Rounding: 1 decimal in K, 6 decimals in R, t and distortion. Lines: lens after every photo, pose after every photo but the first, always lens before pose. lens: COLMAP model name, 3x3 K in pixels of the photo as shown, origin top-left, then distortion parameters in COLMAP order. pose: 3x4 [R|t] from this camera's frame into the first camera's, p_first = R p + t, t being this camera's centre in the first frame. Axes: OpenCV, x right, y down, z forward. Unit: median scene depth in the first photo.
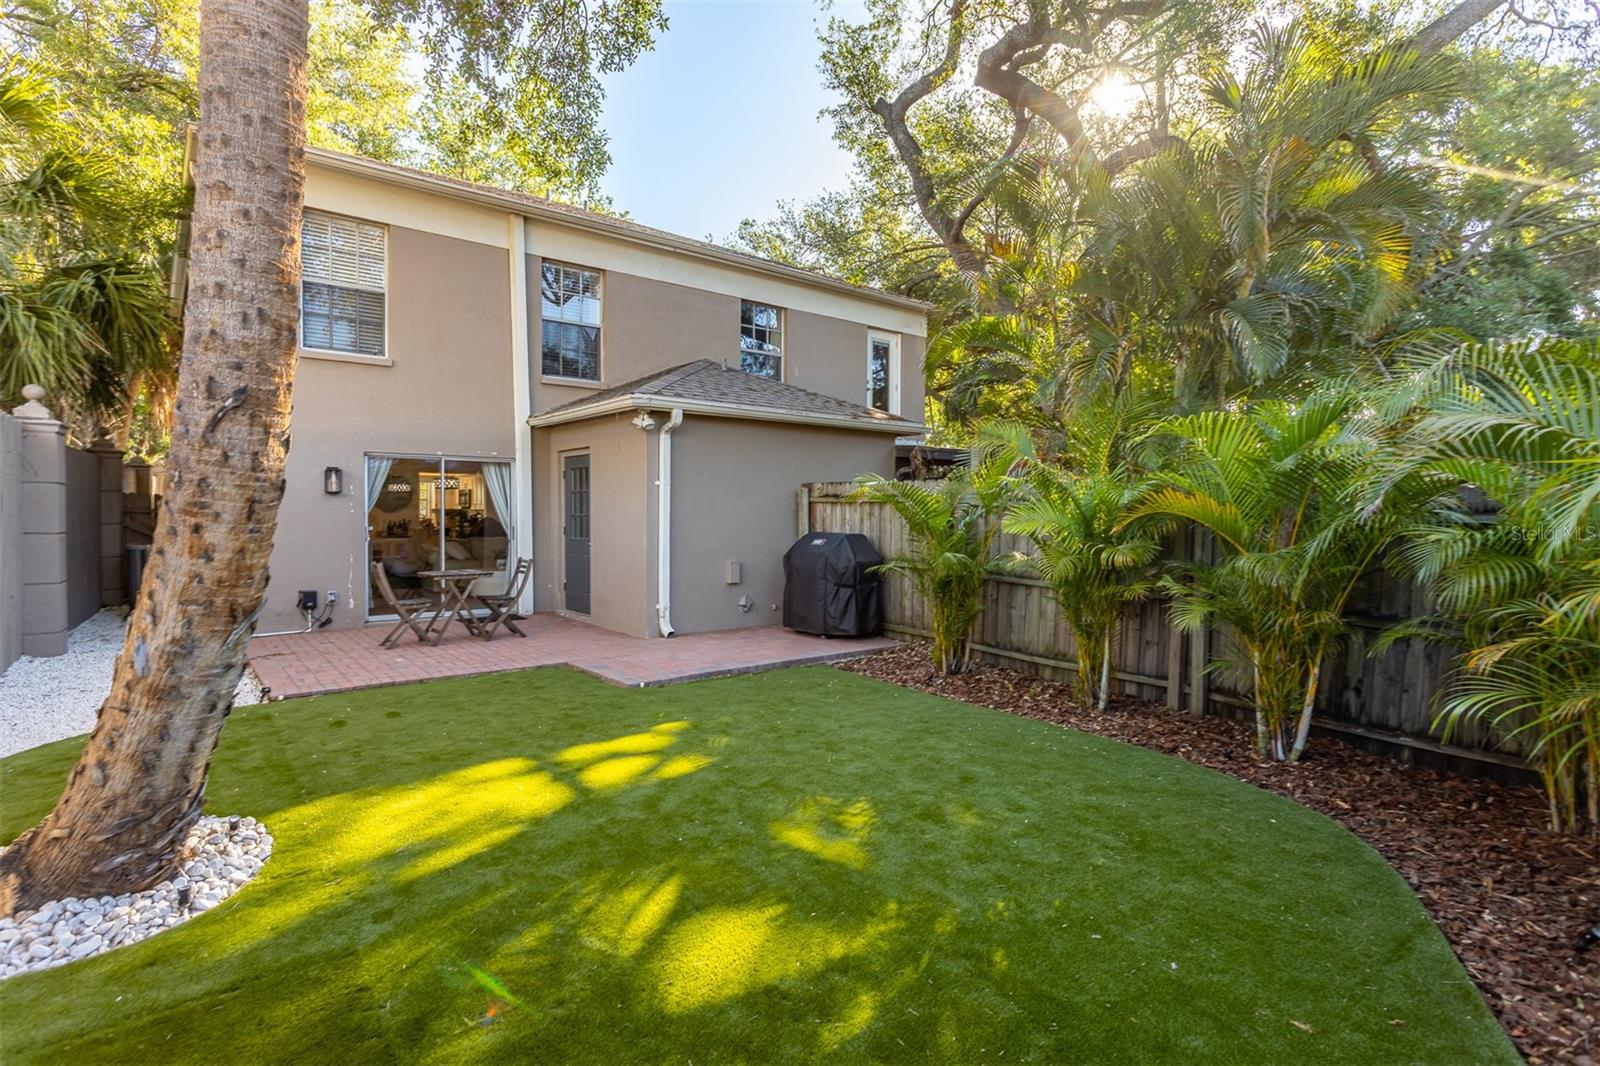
lens RADIAL K [[752.0, 0, 793.7], [0, 752.0, 525.0], [0, 0, 1]] dist [-0.000864, 0.002684]
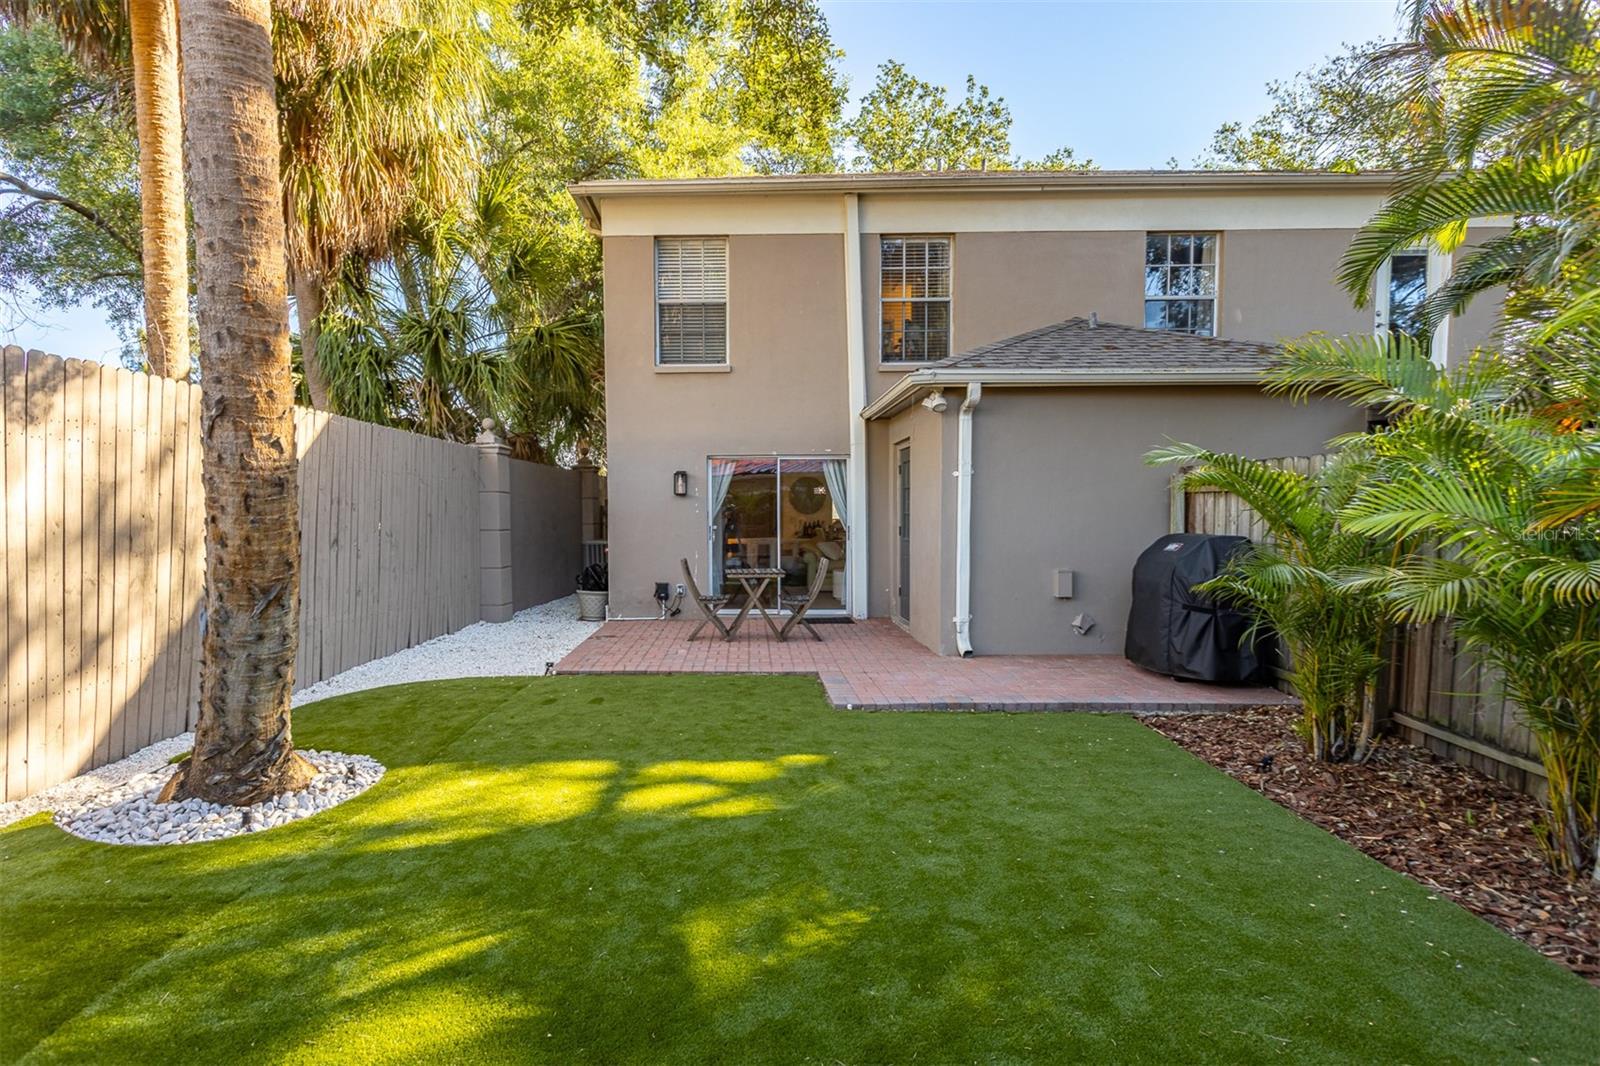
lens RADIAL K [[794.7, 0, 756.7], [0, 794.7, 559.5], [0, 0, 1]] dist [-0.003514, 0.002547]
pose [[0.782156, 0.026651, -0.622512, 0.210188], [-0.001803, 0.999177, 0.040512, 0.004796], [0.623080, -0.030564, 0.781561, 0.167760]]
